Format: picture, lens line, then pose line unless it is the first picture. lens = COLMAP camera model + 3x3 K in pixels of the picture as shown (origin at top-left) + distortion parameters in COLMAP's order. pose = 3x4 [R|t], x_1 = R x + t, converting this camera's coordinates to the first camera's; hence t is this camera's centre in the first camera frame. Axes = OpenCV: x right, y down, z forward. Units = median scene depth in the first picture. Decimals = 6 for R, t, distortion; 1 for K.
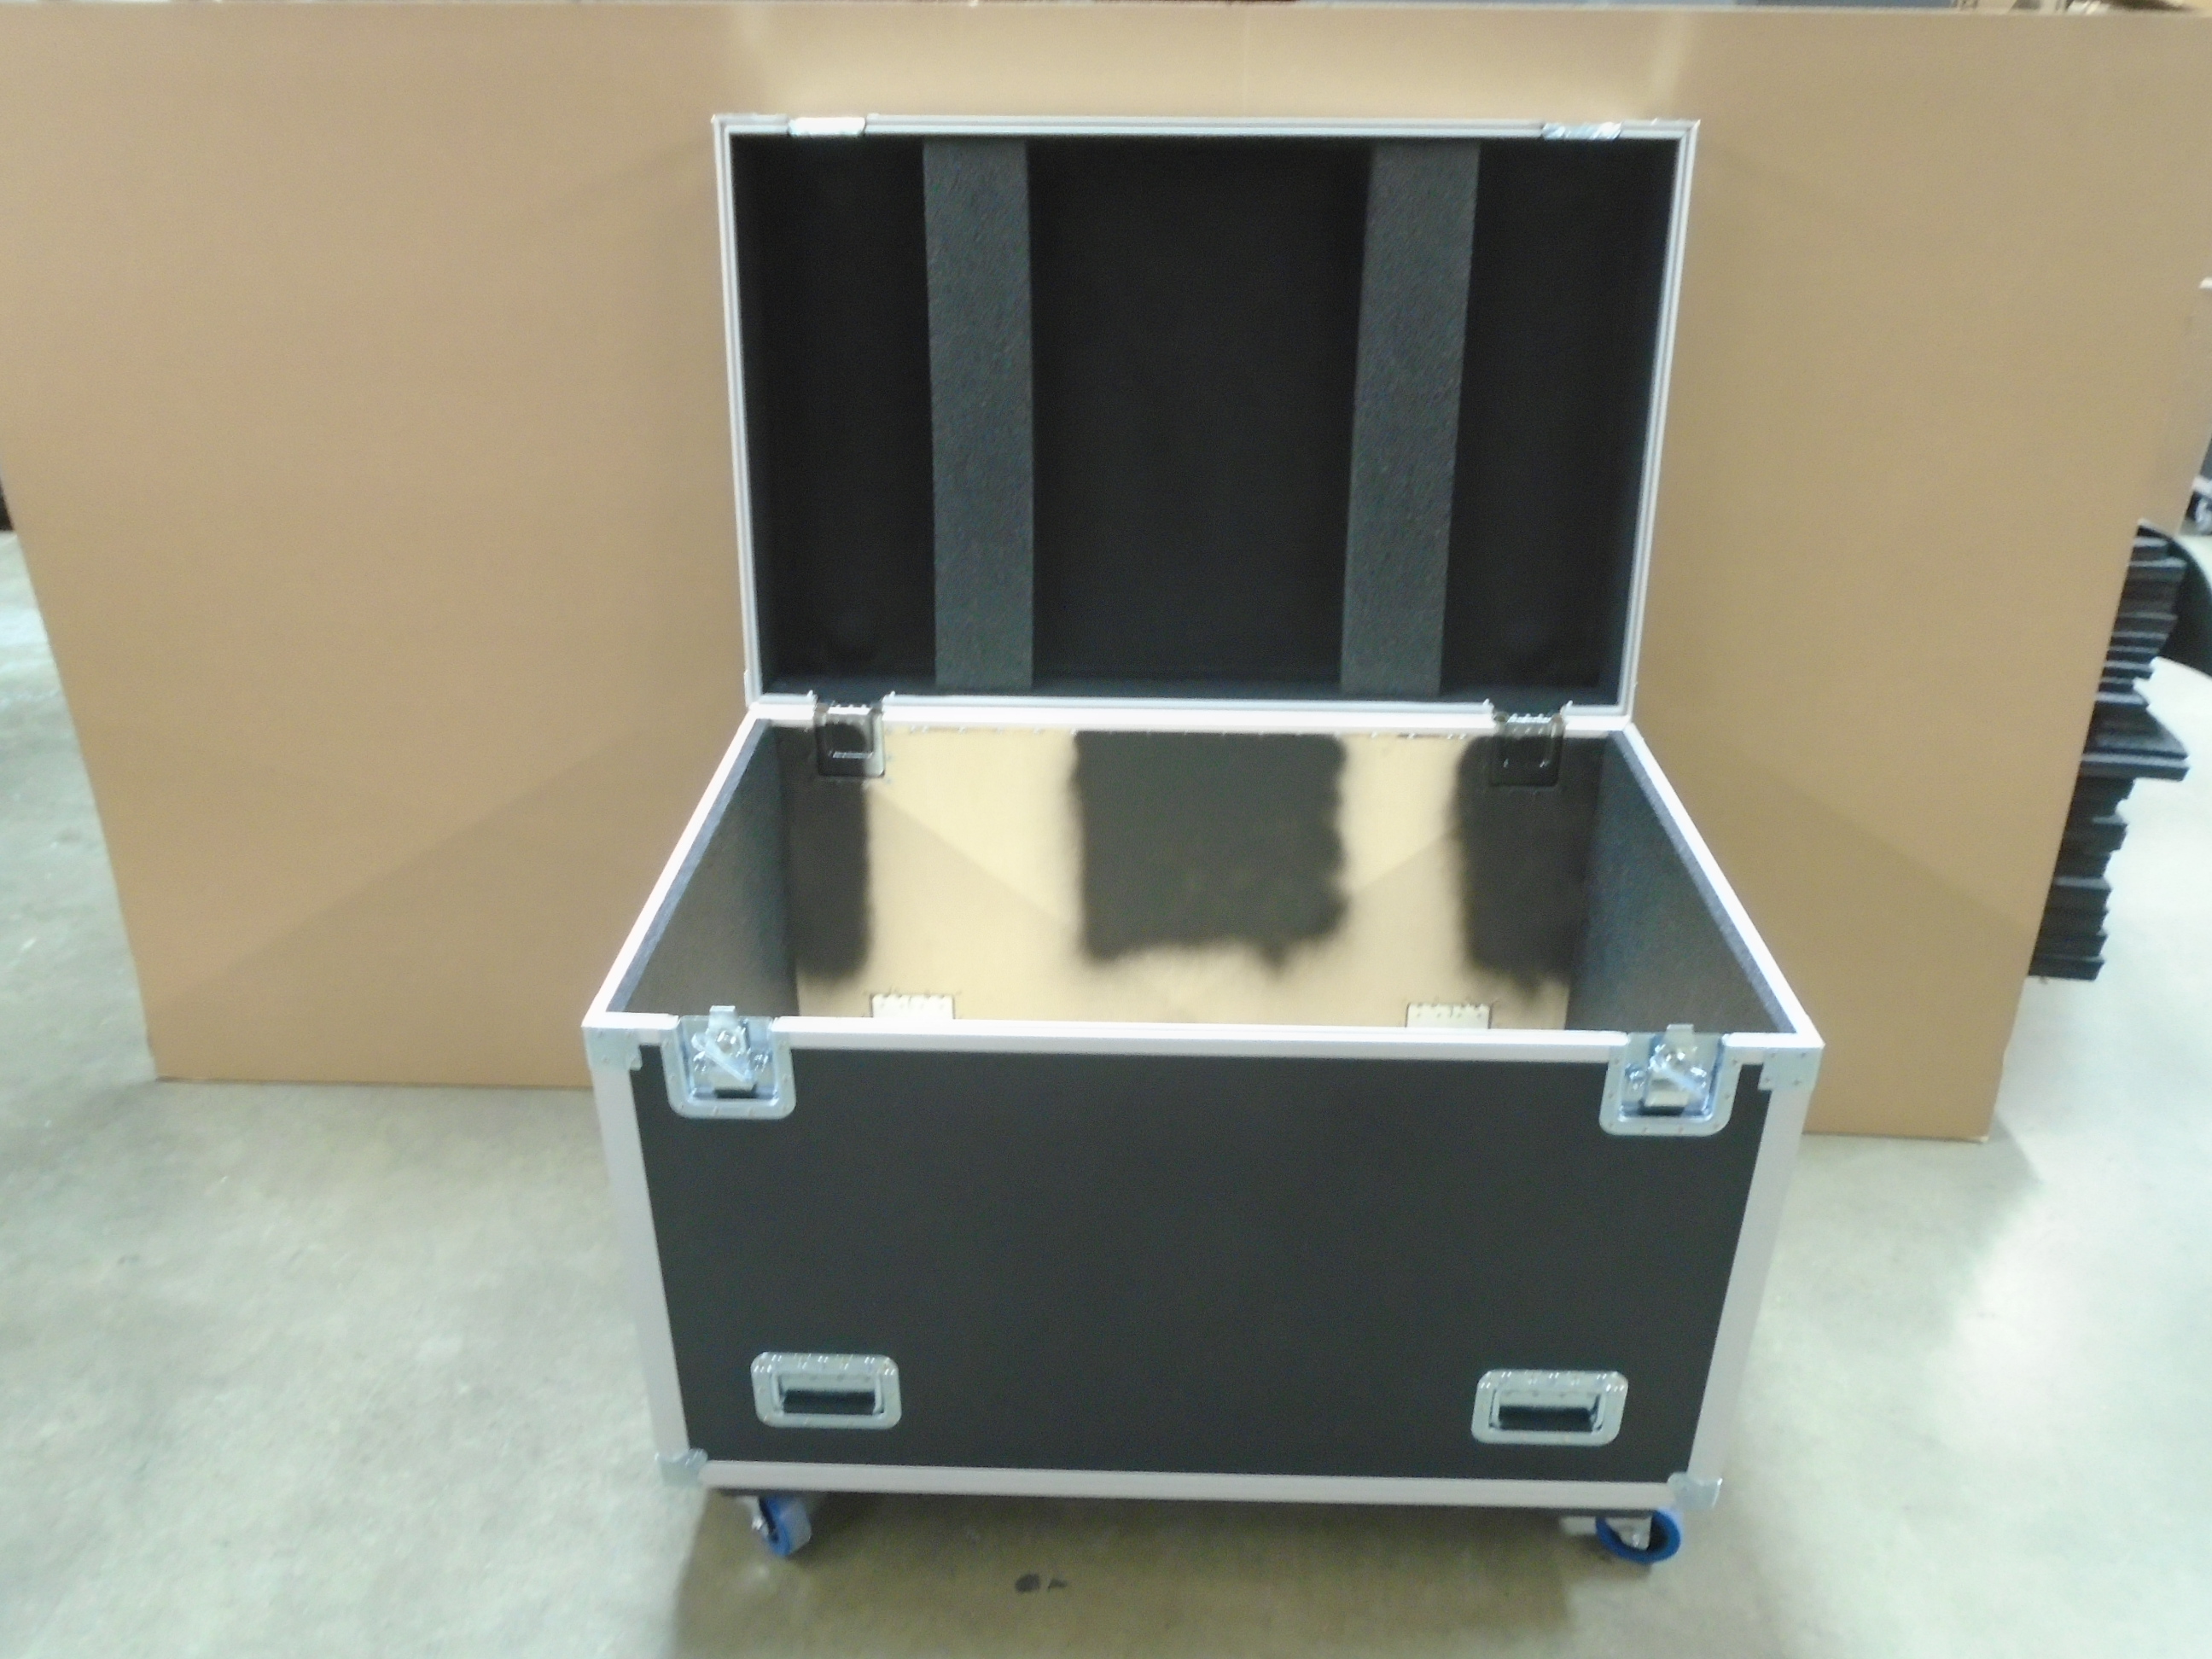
lens RADIAL K [[1701.3, 0, 1106.0], [0, 1701.3, 829.5], [0, 0, 1]] dist [-0.010512, -0.000170]
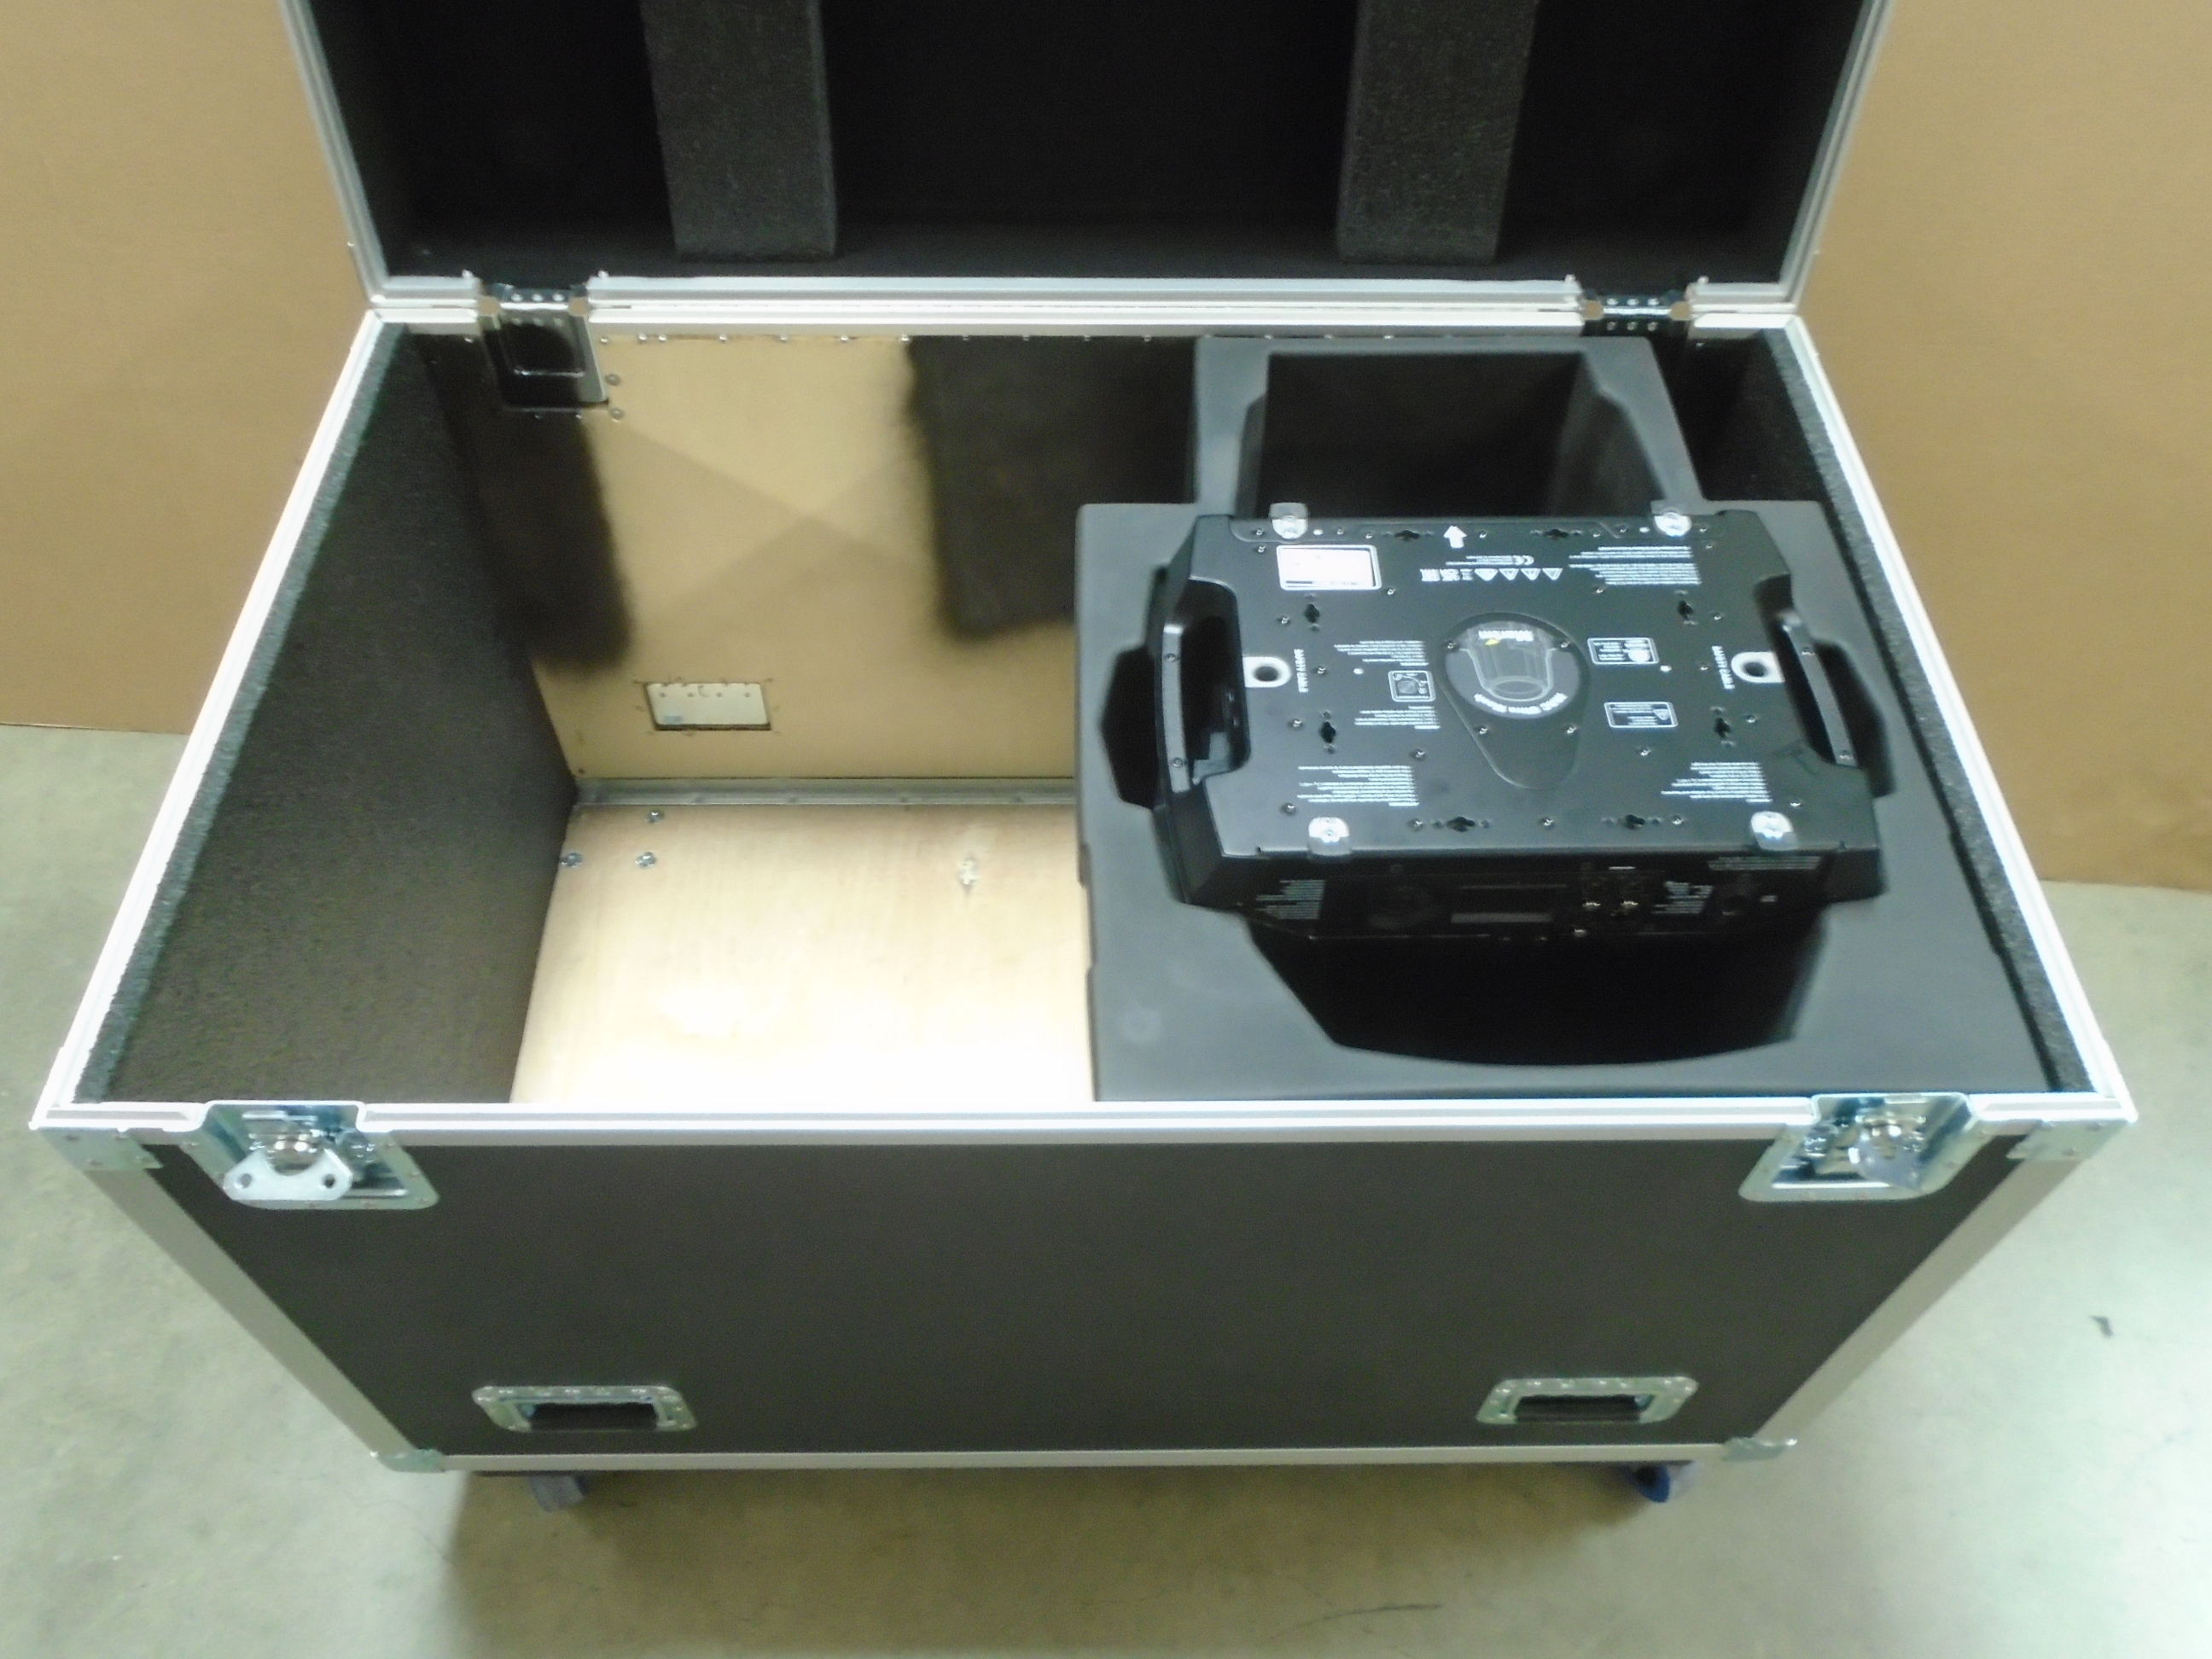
lens RADIAL K [[1719.4, 0, 1100.0], [0, 1719.4, 813.9], [0, 0, 1]] dist [-0.009147, 0.002178]
pose [[0.999259, -0.024579, 0.029630, 0.029404], [0.010083, 0.909881, 0.414748, -0.157993], [-0.037153, -0.414141, 0.909454, 0.356365]]
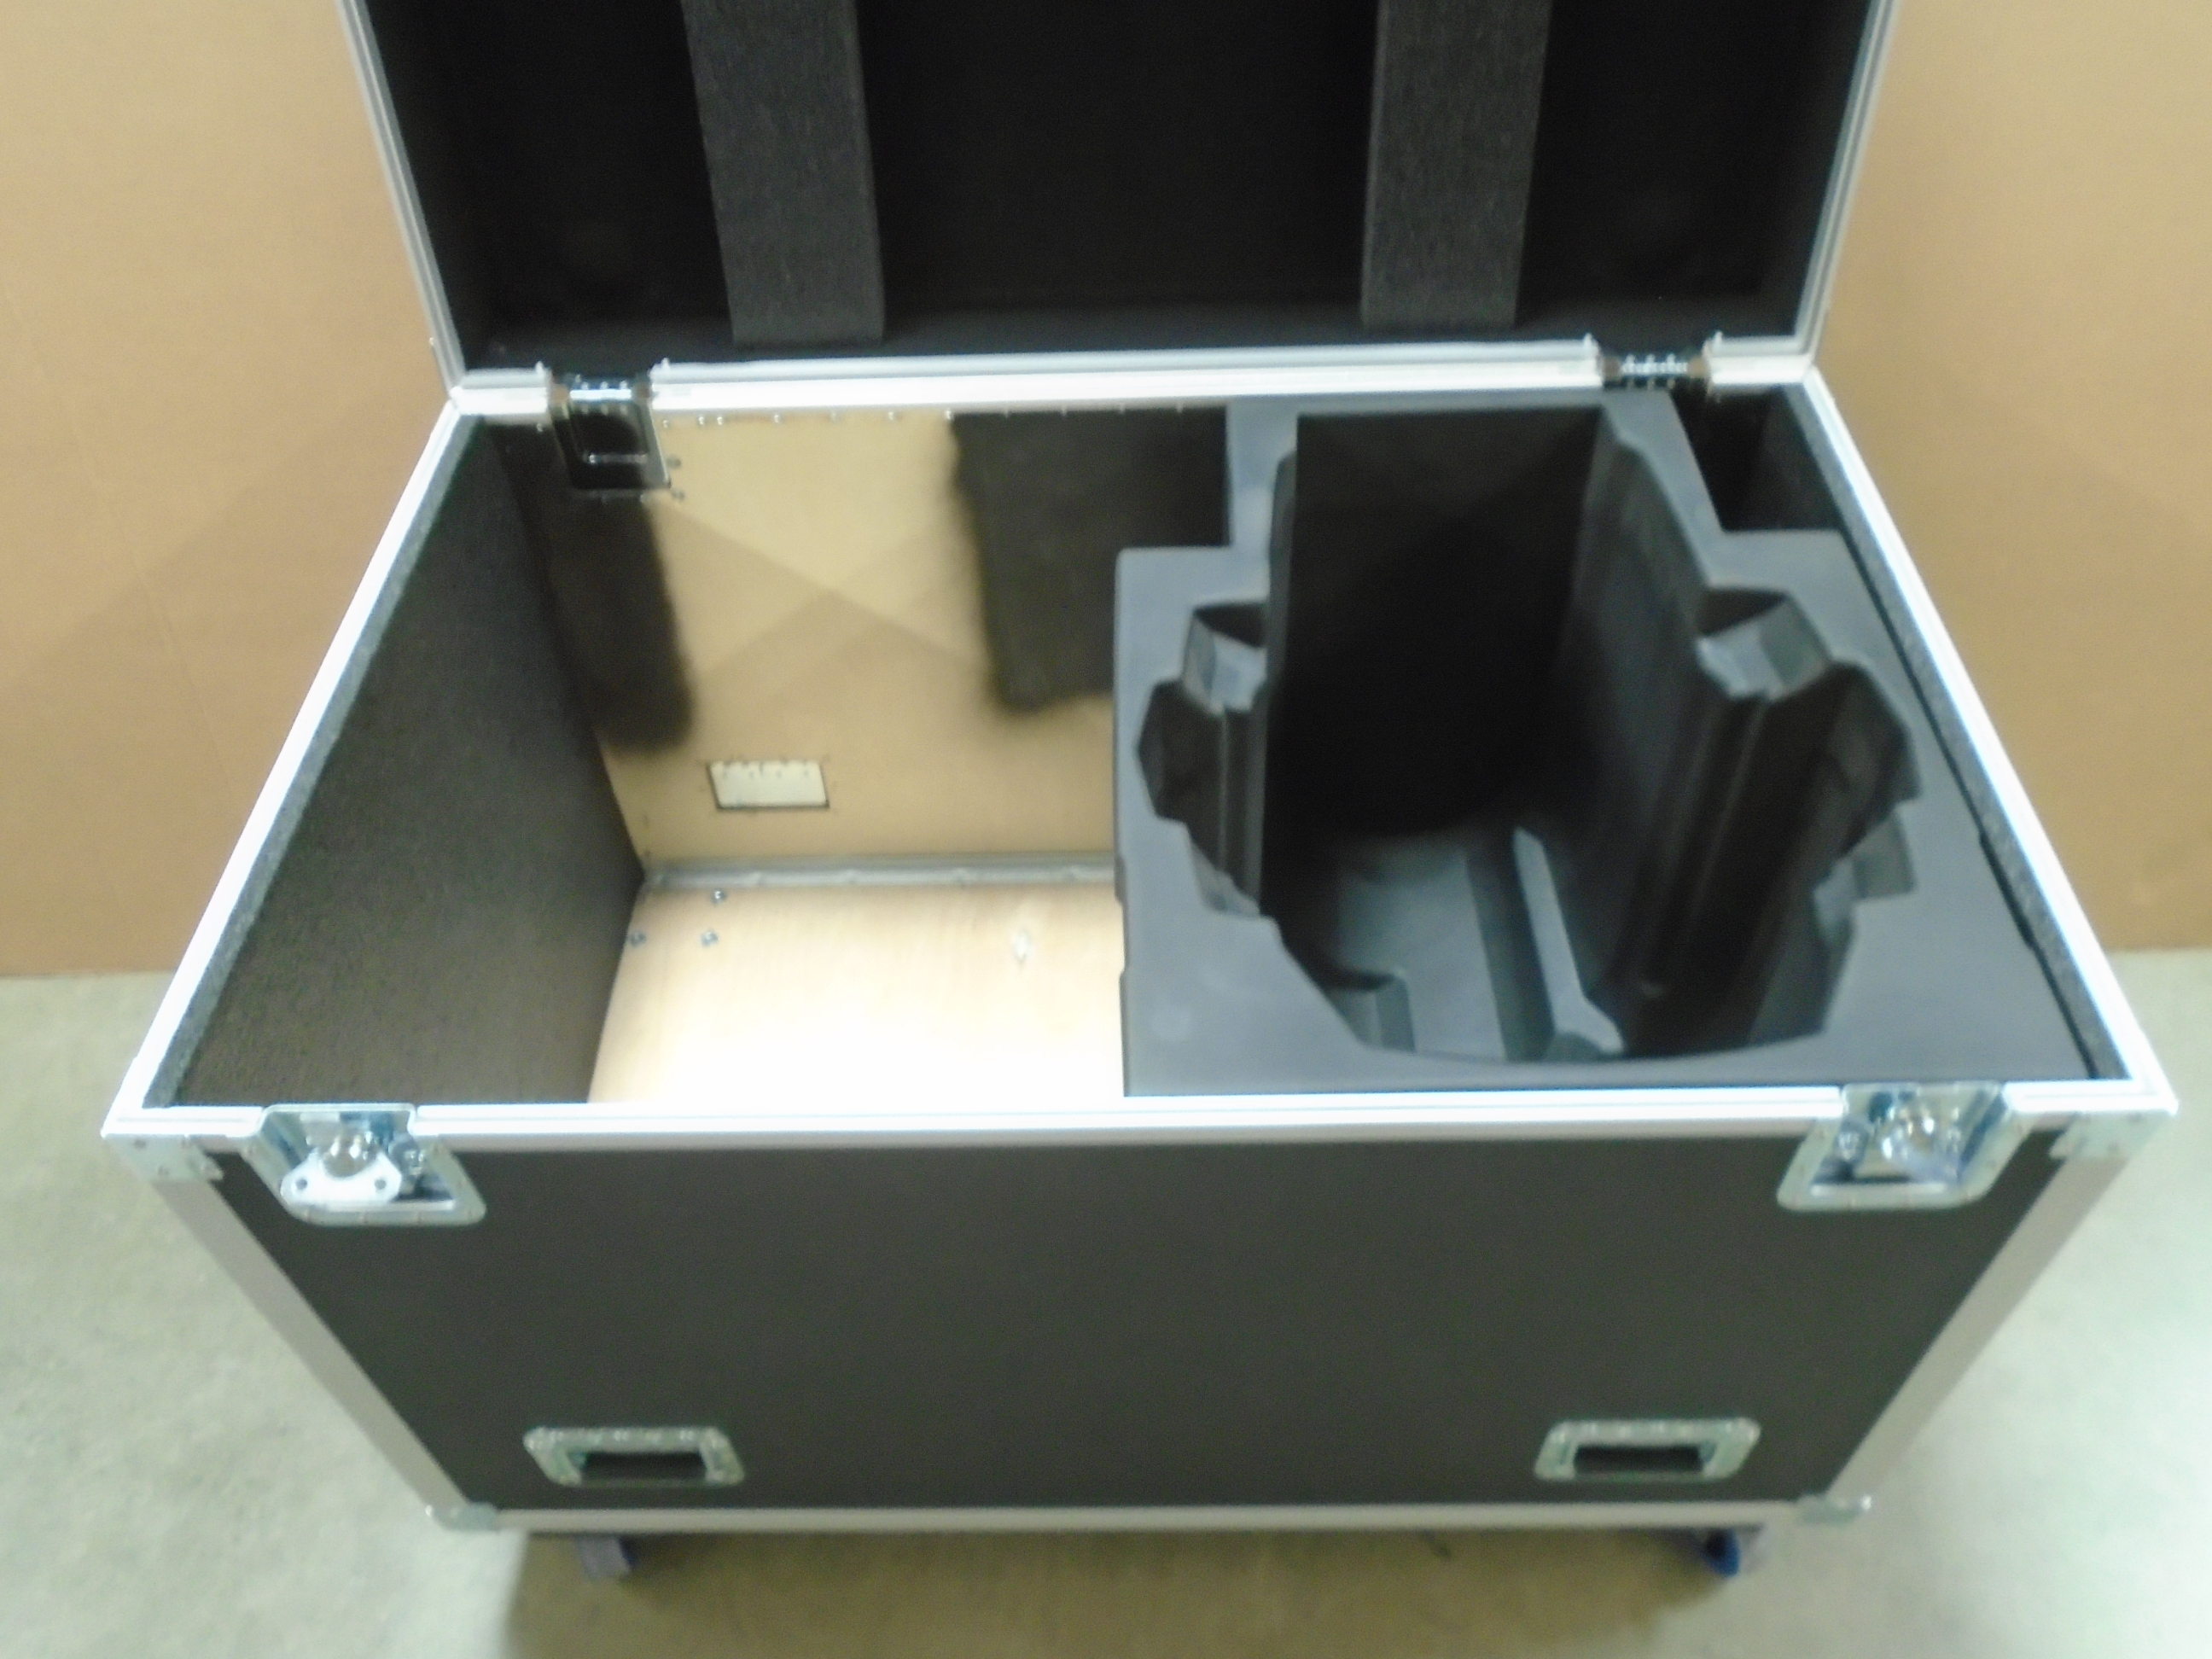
lens RADIAL K [[1719.4, 0, 1100.0], [0, 1719.4, 813.9], [0, 0, 1]] dist [-0.009147, 0.002178]
pose [[0.999084, -0.039537, -0.016377, 0.043647], [0.042728, 0.942873, 0.330401, -0.127584], [0.002378, -0.330798, 0.943699, 0.330037]]
